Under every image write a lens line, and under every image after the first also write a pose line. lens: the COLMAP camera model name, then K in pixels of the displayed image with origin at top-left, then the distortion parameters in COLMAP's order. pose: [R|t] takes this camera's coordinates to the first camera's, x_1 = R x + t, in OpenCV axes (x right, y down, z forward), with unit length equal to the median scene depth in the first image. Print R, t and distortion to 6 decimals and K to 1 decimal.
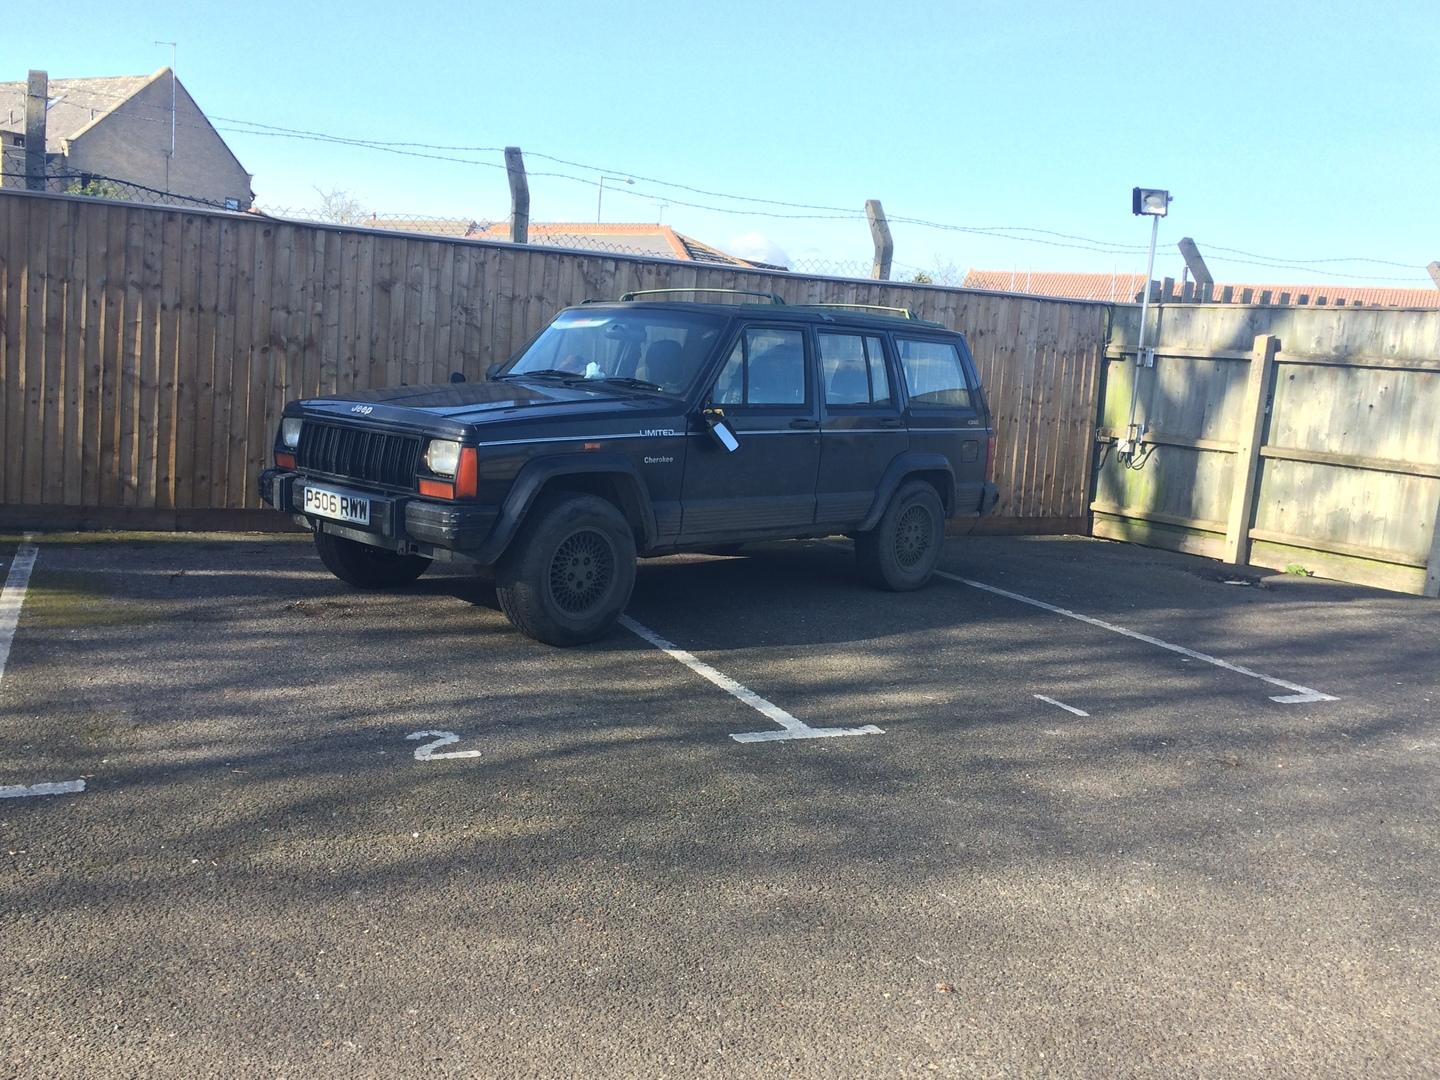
lens RADIAL K [[1292.4, 0, 721.9], [0, 1292.4, 540.0], [0, 0, 1]] dist [0.052998, -0.041541]
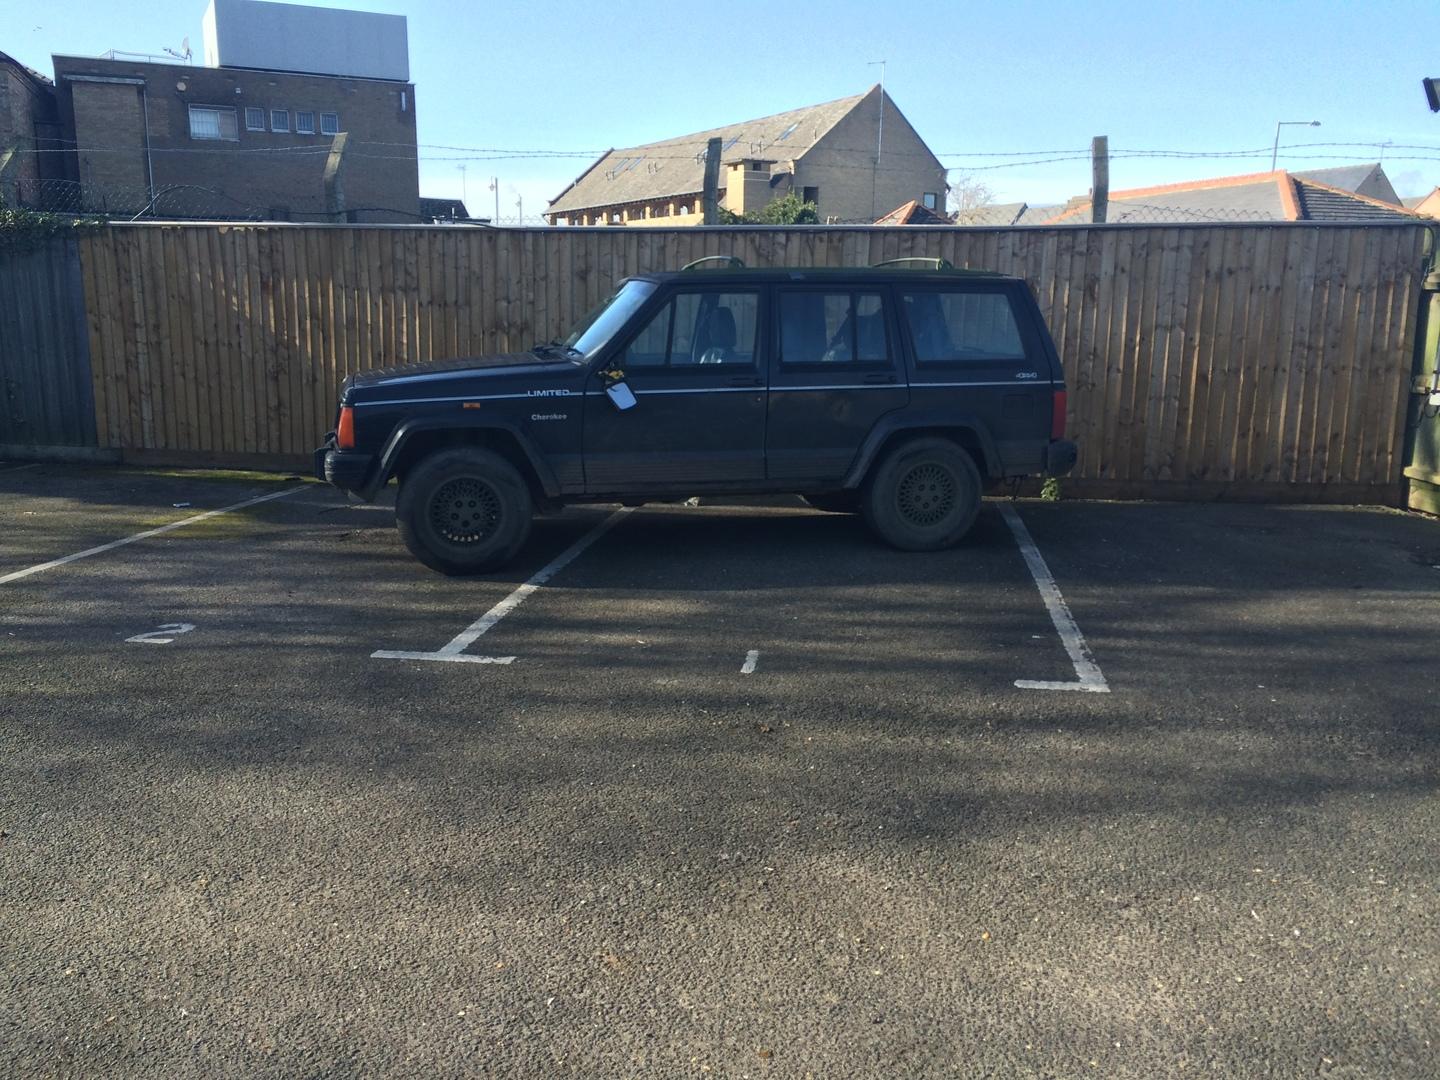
lens RADIAL K [[1216.3, 0, 714.7], [0, 1216.3, 538.9], [0, 0, 1]] dist [0.063764, -0.047569]
pose [[0.835275, 0.045100, -0.547979, 0.479881], [-0.029047, 0.998858, 0.037933, -0.000324], [0.549064, -0.015768, 0.835631, 0.137838]]
